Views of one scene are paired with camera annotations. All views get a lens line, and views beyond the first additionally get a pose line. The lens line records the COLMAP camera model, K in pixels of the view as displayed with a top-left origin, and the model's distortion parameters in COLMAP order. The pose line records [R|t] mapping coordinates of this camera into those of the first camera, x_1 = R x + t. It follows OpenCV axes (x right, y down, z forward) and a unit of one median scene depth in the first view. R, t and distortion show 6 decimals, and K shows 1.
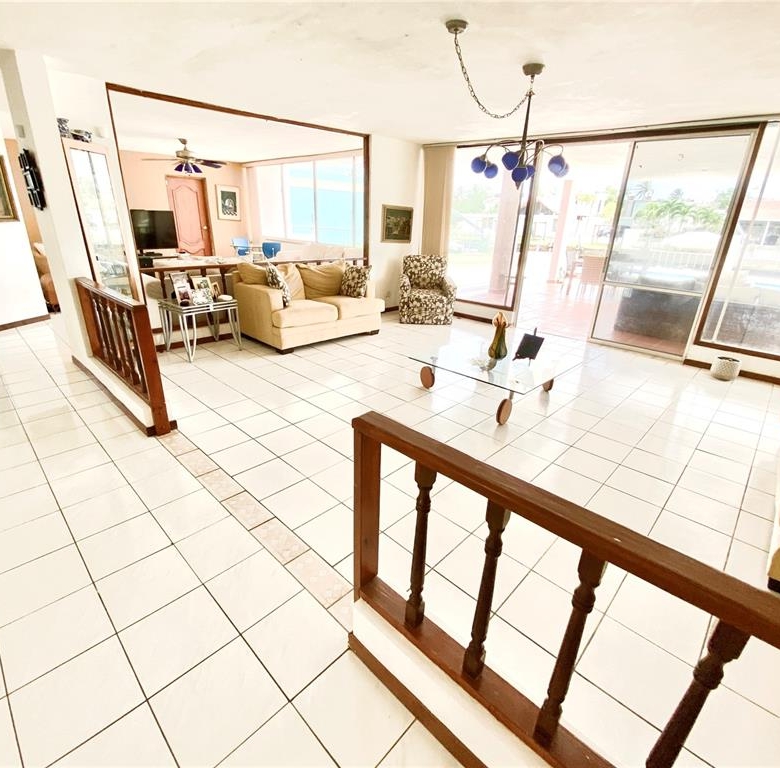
lens RADIAL K [[422.4, 0, 393.0], [0, 422.4, 385.2], [0, 0, 1]] dist [0.015087, -0.014952]
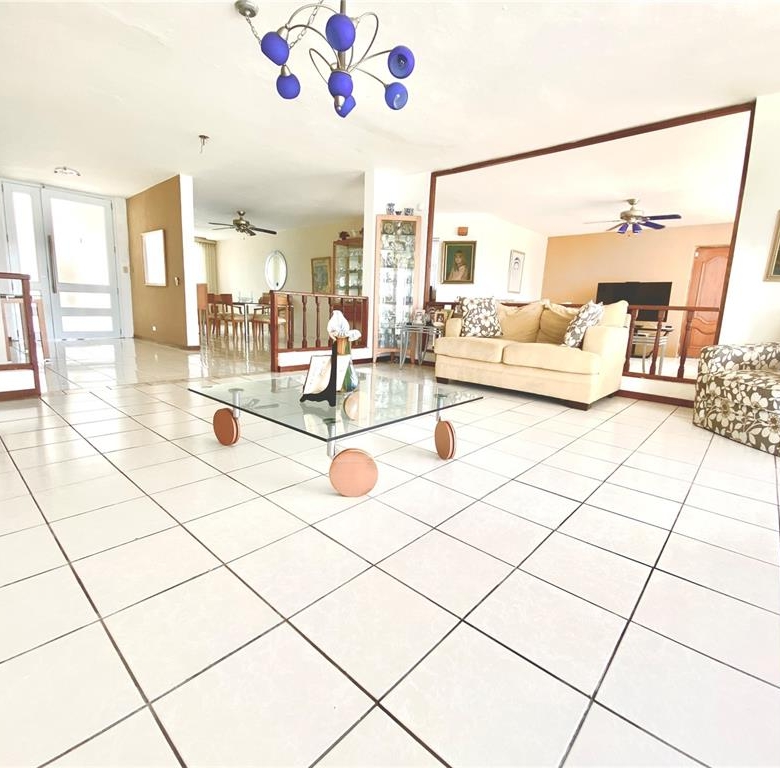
lens RADIAL K [[422.4, 0, 392.0], [0, 422.4, 380.4], [0, 0, 1]] dist [0.015087, -0.014952]
pose [[0.013305, 0.137379, -0.990429, 0.508442], [-0.410641, 0.903885, 0.119858, -0.107658], [0.911700, 0.405116, 0.068440, 0.620338]]
